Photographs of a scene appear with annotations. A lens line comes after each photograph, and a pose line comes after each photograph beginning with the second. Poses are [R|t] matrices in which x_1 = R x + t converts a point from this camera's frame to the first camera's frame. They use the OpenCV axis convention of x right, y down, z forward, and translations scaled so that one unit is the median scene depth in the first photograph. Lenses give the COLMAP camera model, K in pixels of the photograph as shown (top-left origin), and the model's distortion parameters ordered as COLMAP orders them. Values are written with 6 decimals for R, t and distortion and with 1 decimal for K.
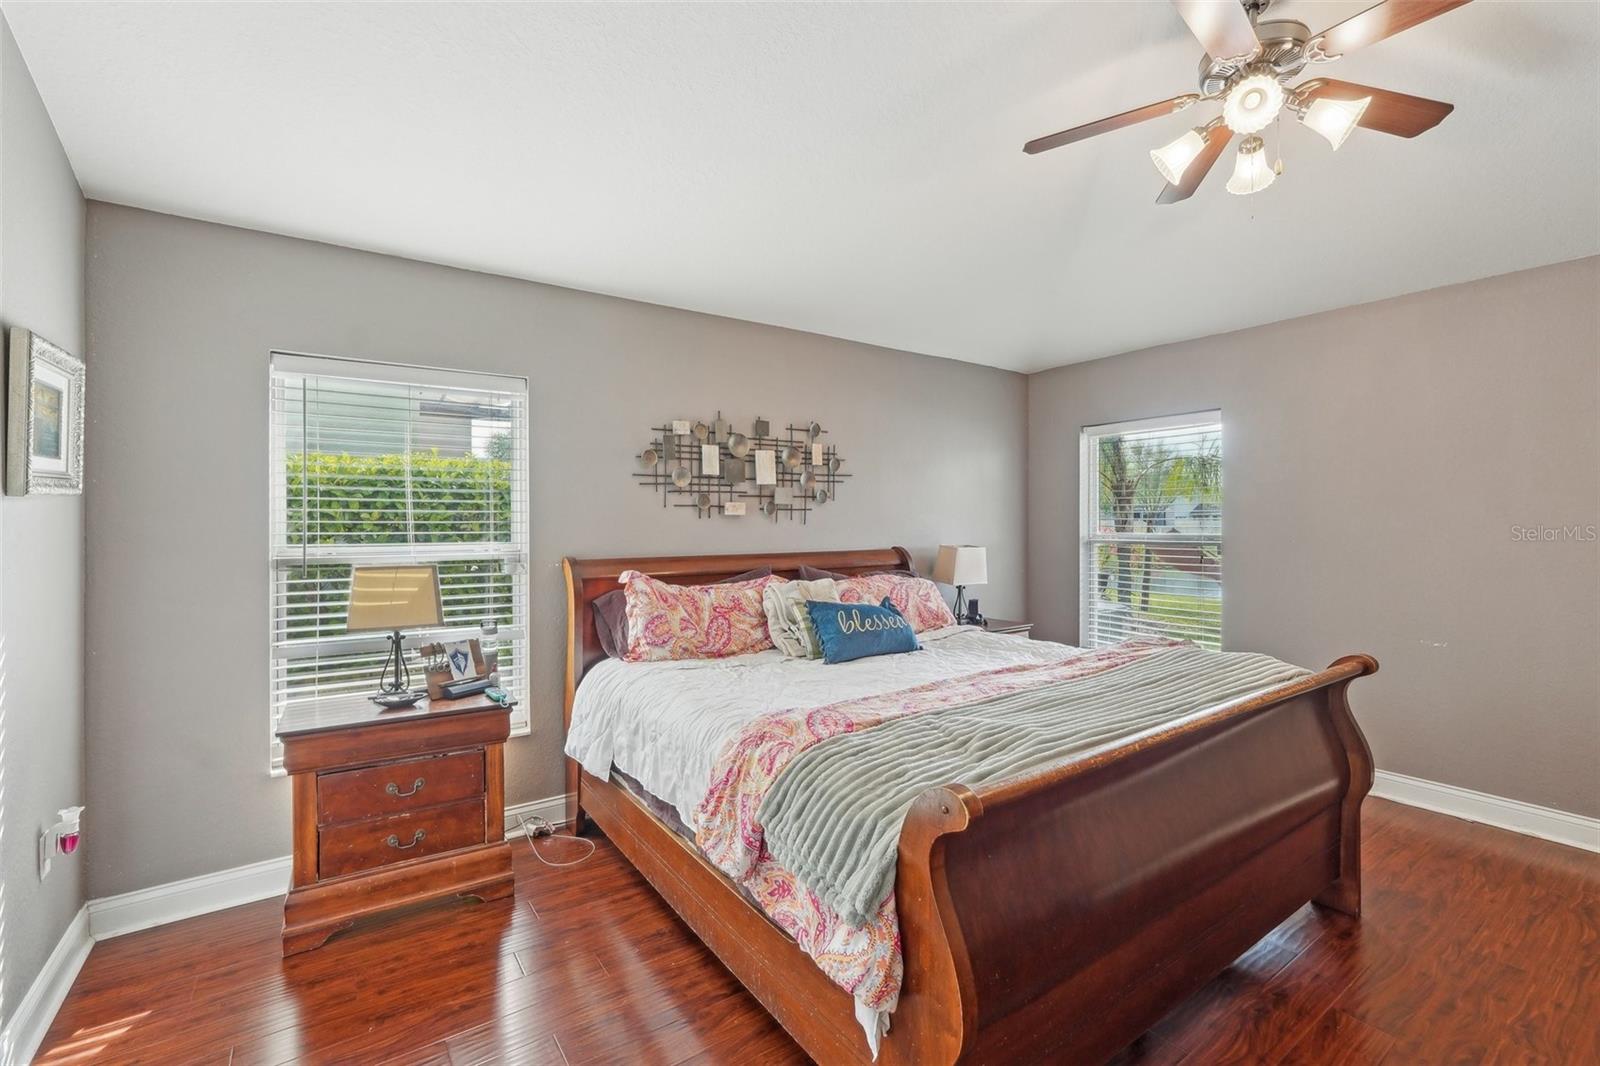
lens RADIAL K [[683.8, 0, 802.9], [0, 683.8, 528.2], [0, 0, 1]] dist [-0.015194, 0.005985]
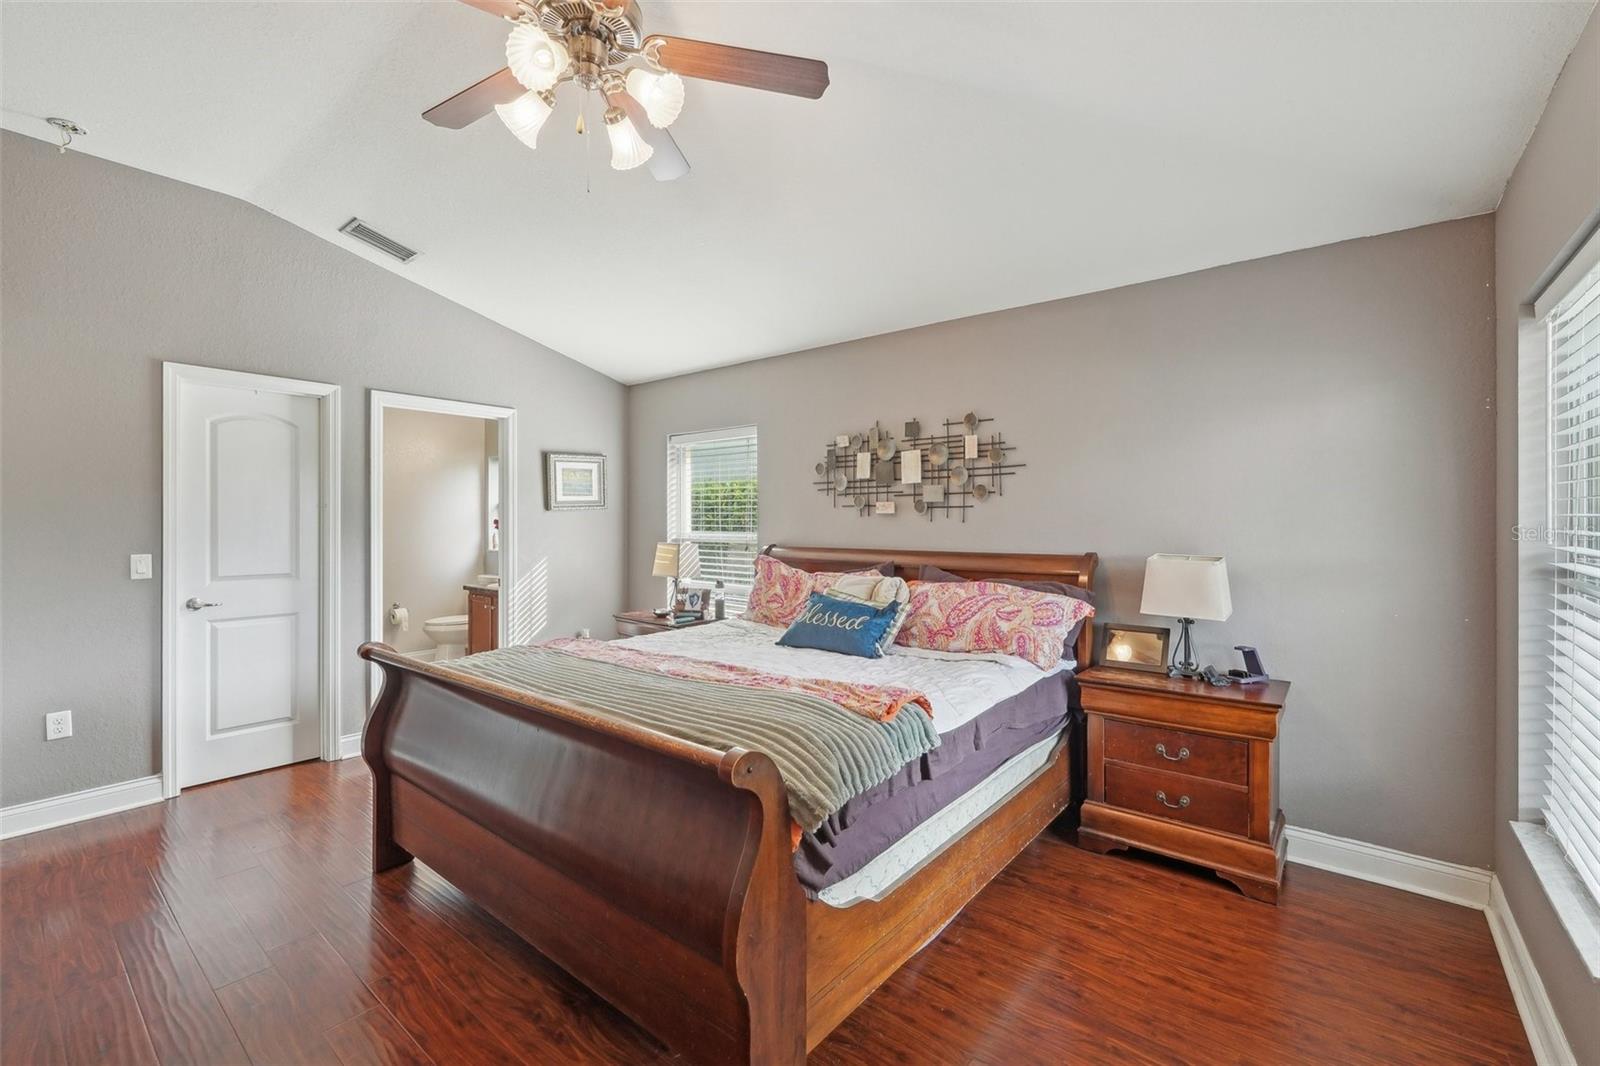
lens RADIAL K [[683.8, 0, 805.9], [0, 683.8, 522.6], [0, 0, 1]] dist [-0.015194, 0.005985]
pose [[0.280810, 0.006080, -0.959744, 0.923653], [-0.007345, 0.999964, 0.004186, -0.008547], [0.959735, 0.005874, 0.280845, 0.578292]]
